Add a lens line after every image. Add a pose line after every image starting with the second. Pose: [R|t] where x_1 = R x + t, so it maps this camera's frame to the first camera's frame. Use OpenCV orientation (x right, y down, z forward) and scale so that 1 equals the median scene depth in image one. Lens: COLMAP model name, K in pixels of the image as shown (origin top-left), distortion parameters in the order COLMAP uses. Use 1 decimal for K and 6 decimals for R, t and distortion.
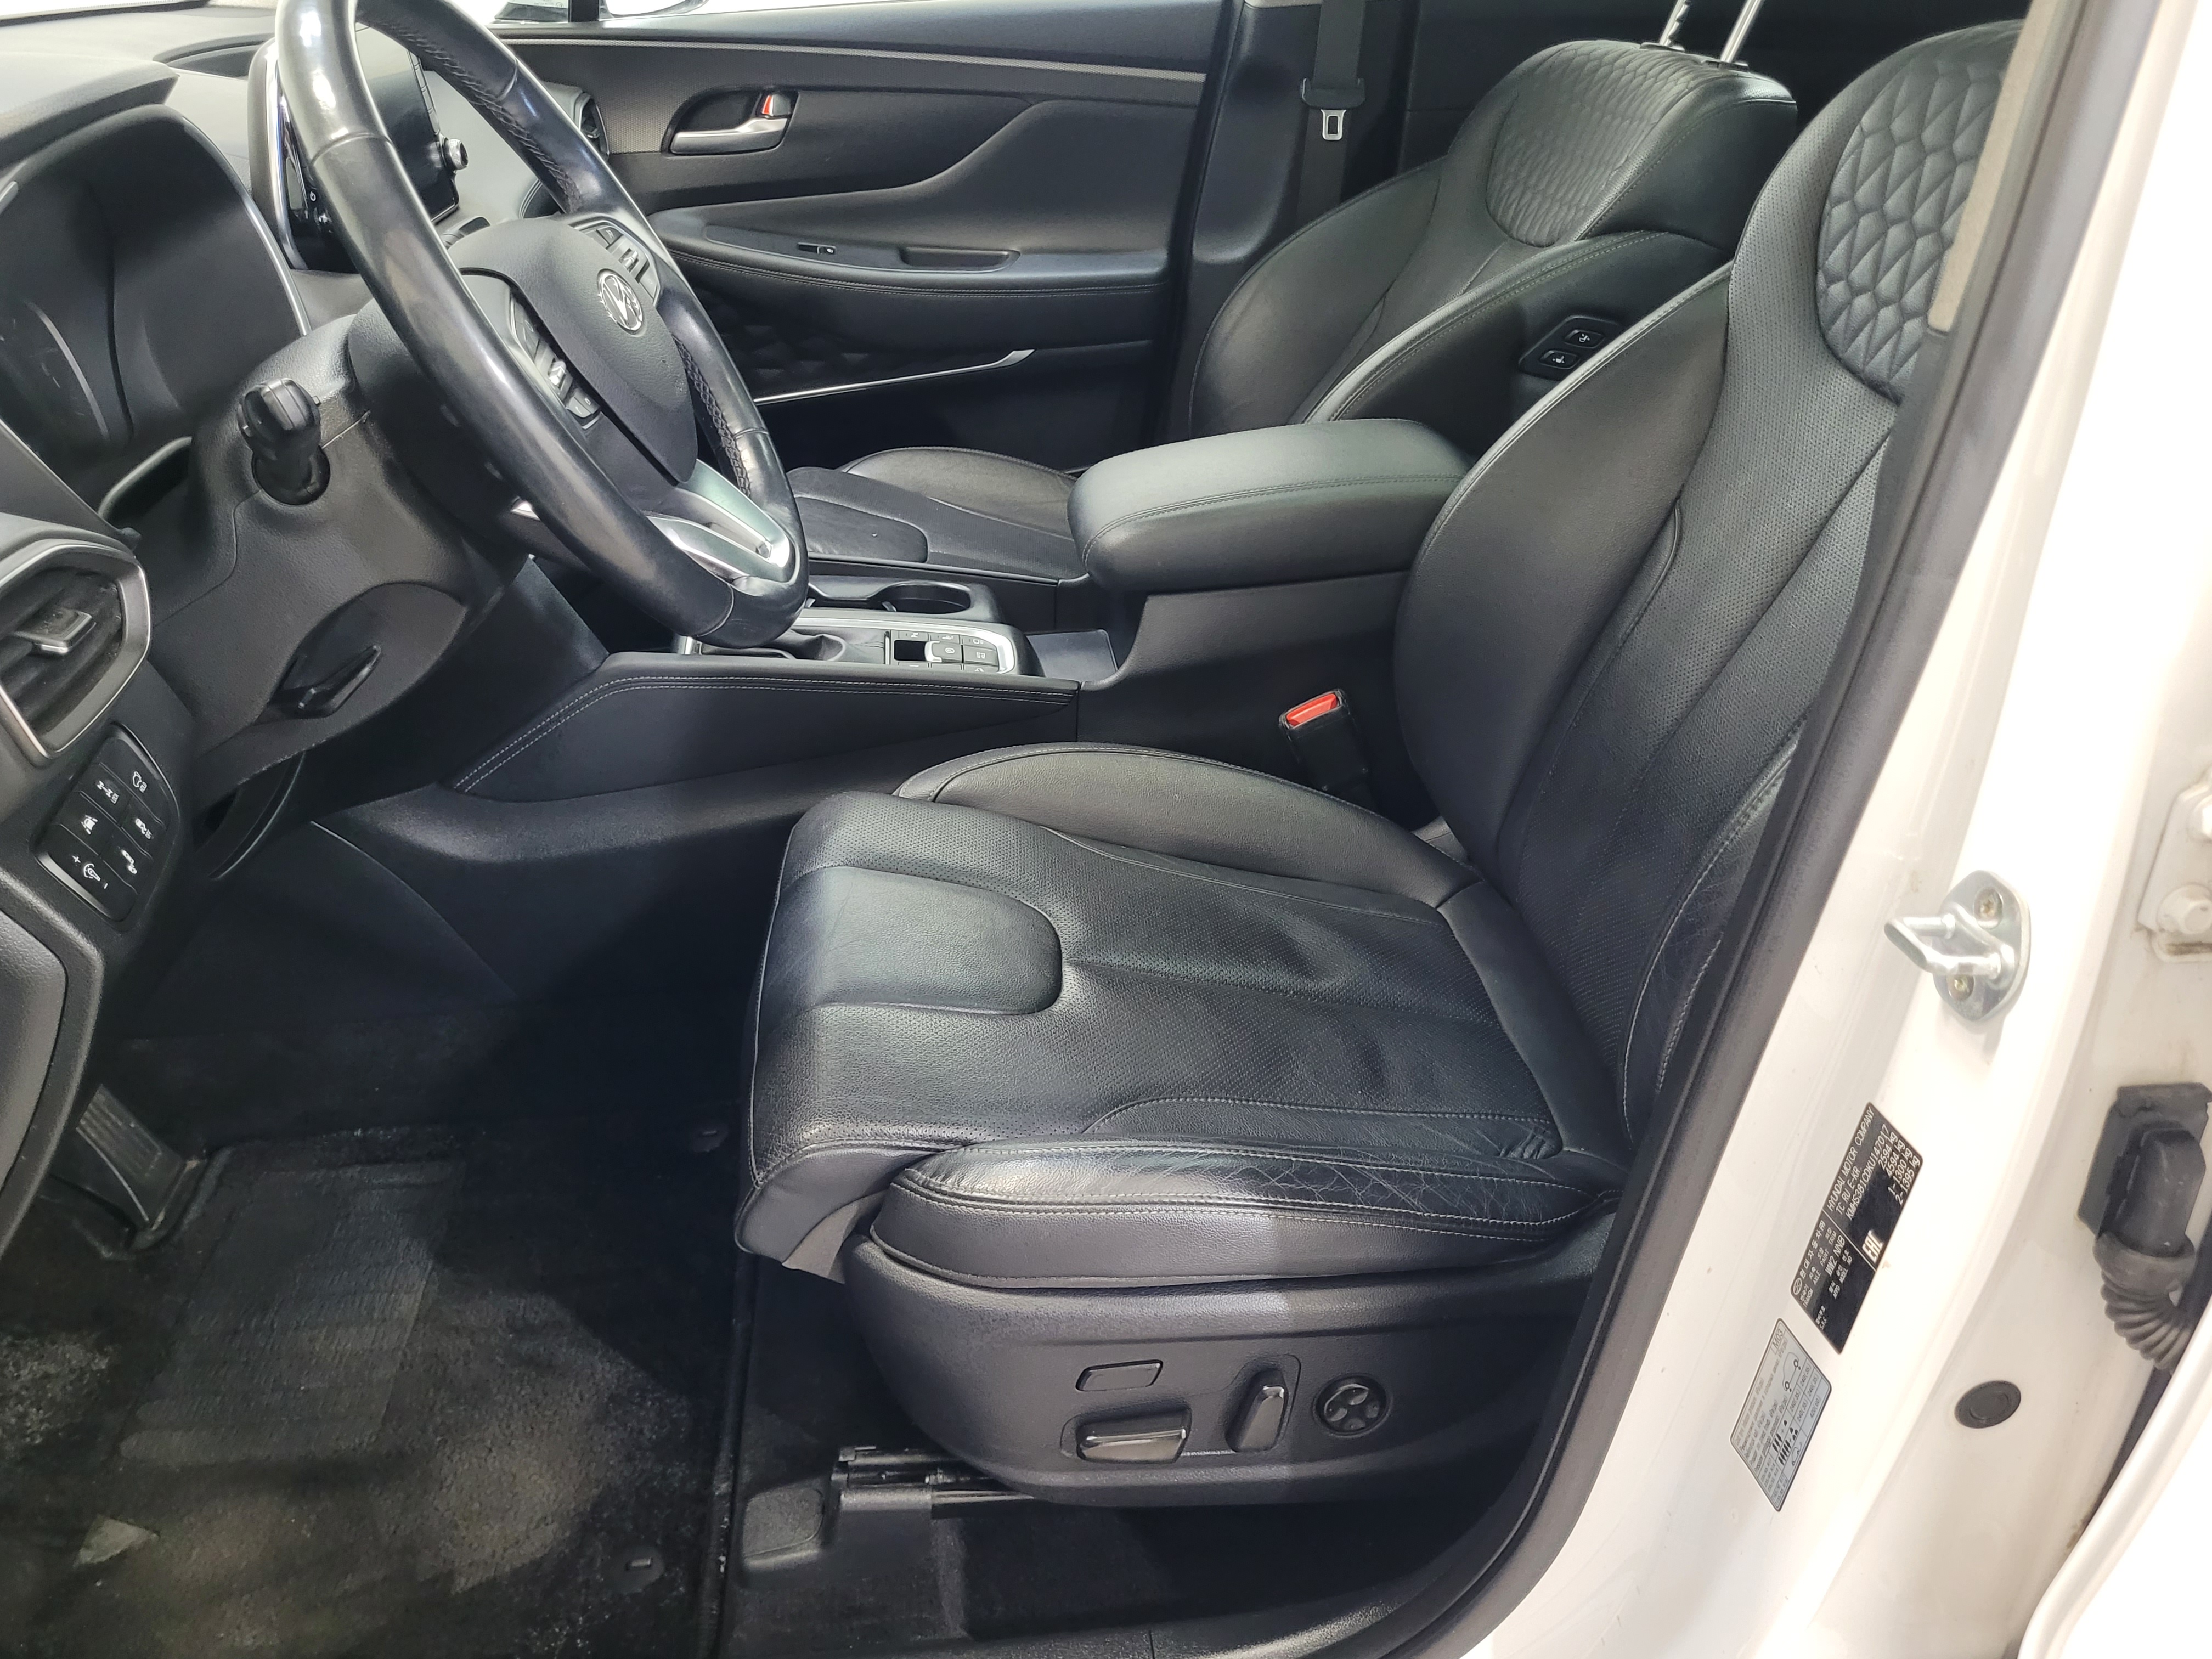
lens RADIAL K [[1739.7, 0, 1115.0], [0, 1739.7, 845.3], [0, 0, 1]] dist [0.006911, -0.016543]
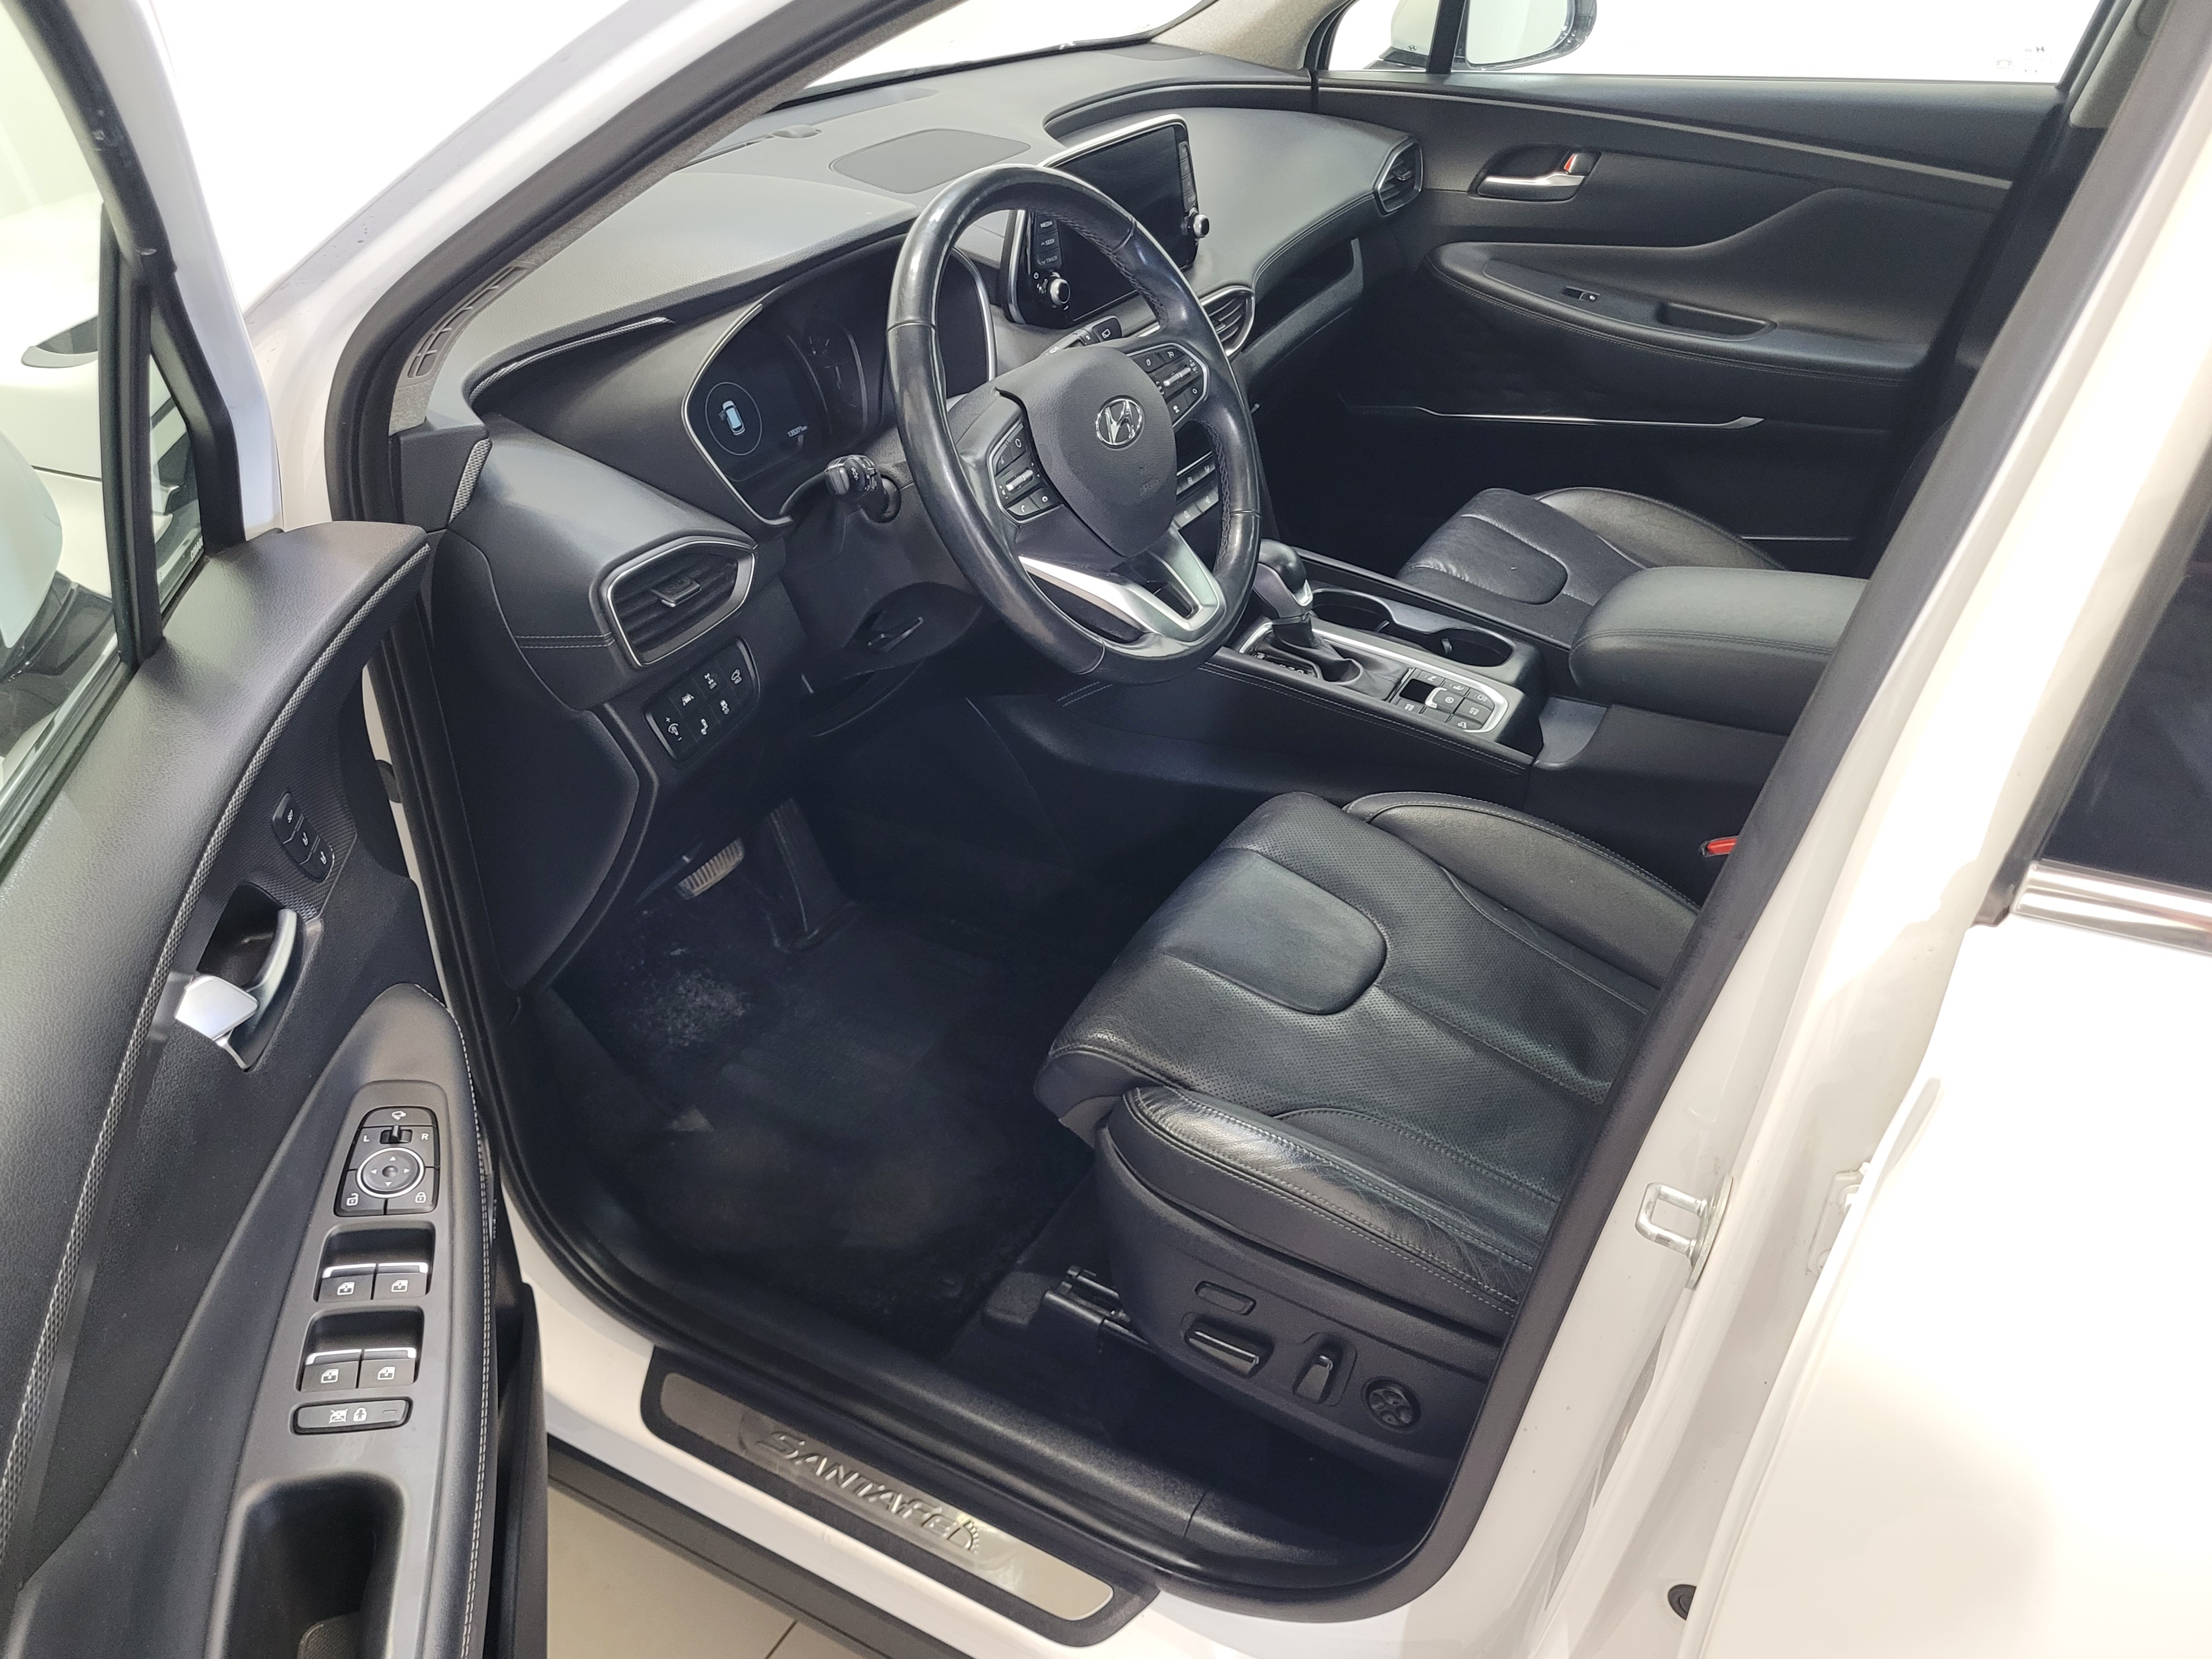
lens RADIAL K [[1739.7, 0, 1097.4], [0, 1739.7, 816.0], [0, 0, 1]] dist [0.006911, -0.016543]
pose [[0.818730, 0.302022, -0.488328, 0.319596], [-0.277432, 0.952698, 0.124086, -0.122443], [0.502706, 0.033885, 0.863793, -0.130741]]
